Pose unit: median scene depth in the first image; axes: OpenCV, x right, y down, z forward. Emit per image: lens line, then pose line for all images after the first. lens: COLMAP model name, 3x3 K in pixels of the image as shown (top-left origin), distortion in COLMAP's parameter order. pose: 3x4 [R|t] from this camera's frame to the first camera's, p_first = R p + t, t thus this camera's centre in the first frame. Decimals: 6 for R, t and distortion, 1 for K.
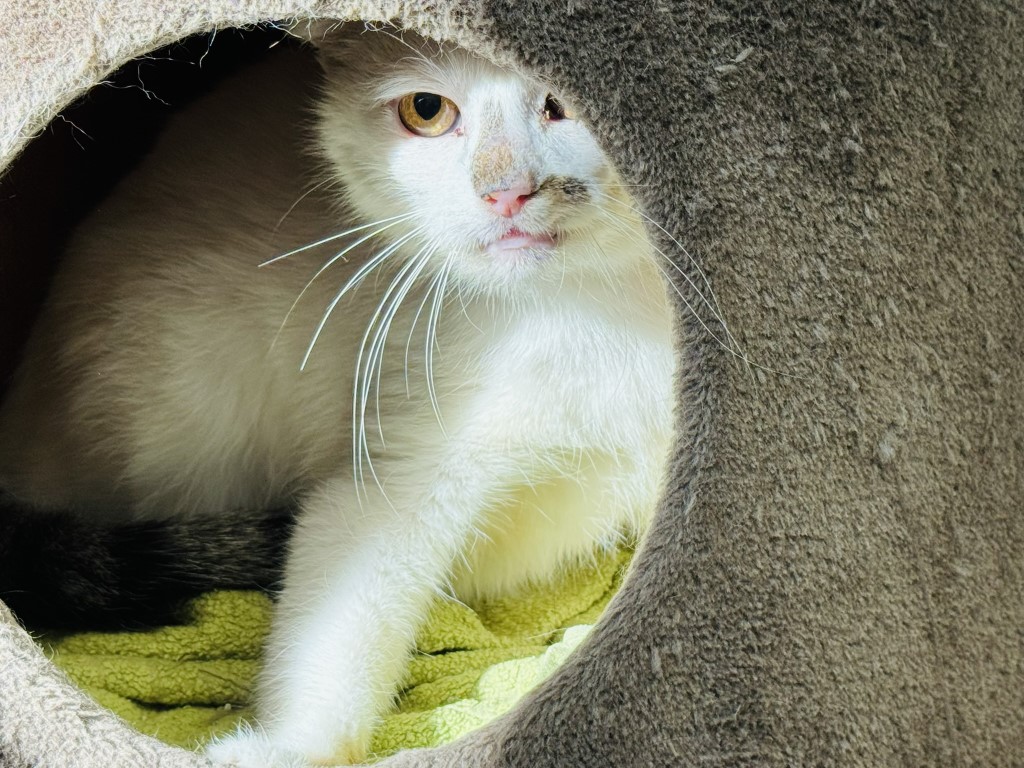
lens RADIAL K [[2359.1, 0, 513.3], [0, 2359.1, 376.4], [0, 0, 1]] dist [0.118778, 0.000000]
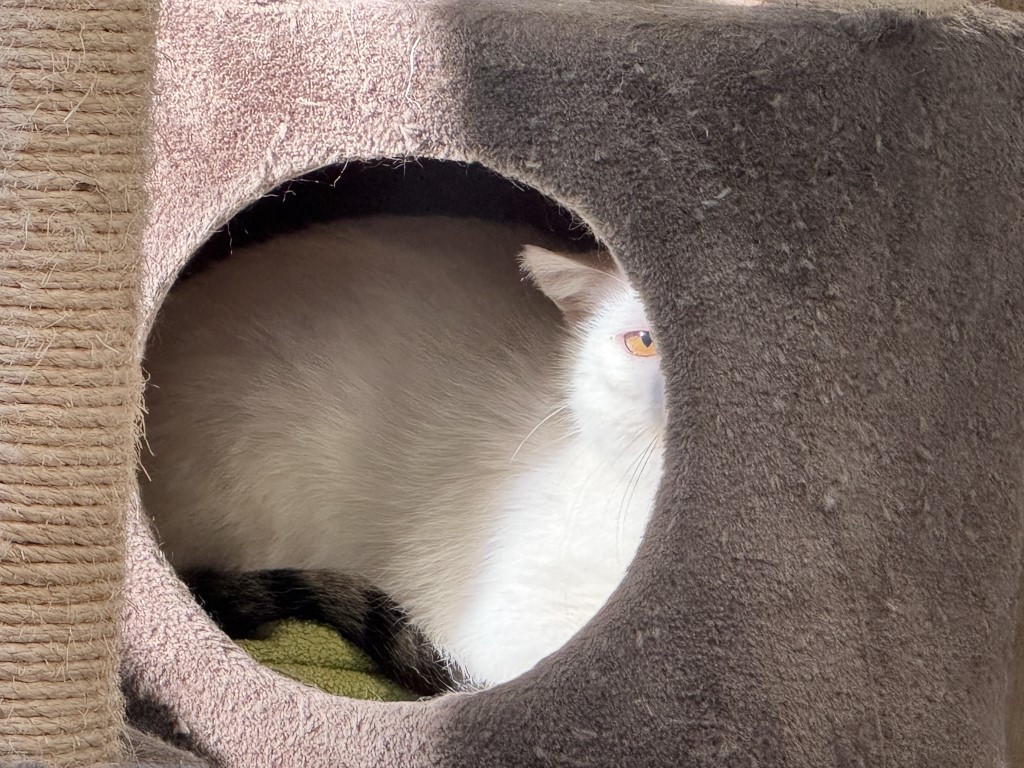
lens RADIAL K [[6534.3, 0, 512.4], [0, 6534.3, 384.0], [0, 0, 1]] dist [-0.744341, 0.000000]
pose [[0.998857, 0.047795, 0.000993, -0.021619], [-0.047609, 0.996428, -0.069743, 0.233052], [-0.004322, 0.069616, 0.997564, -2.648626]]
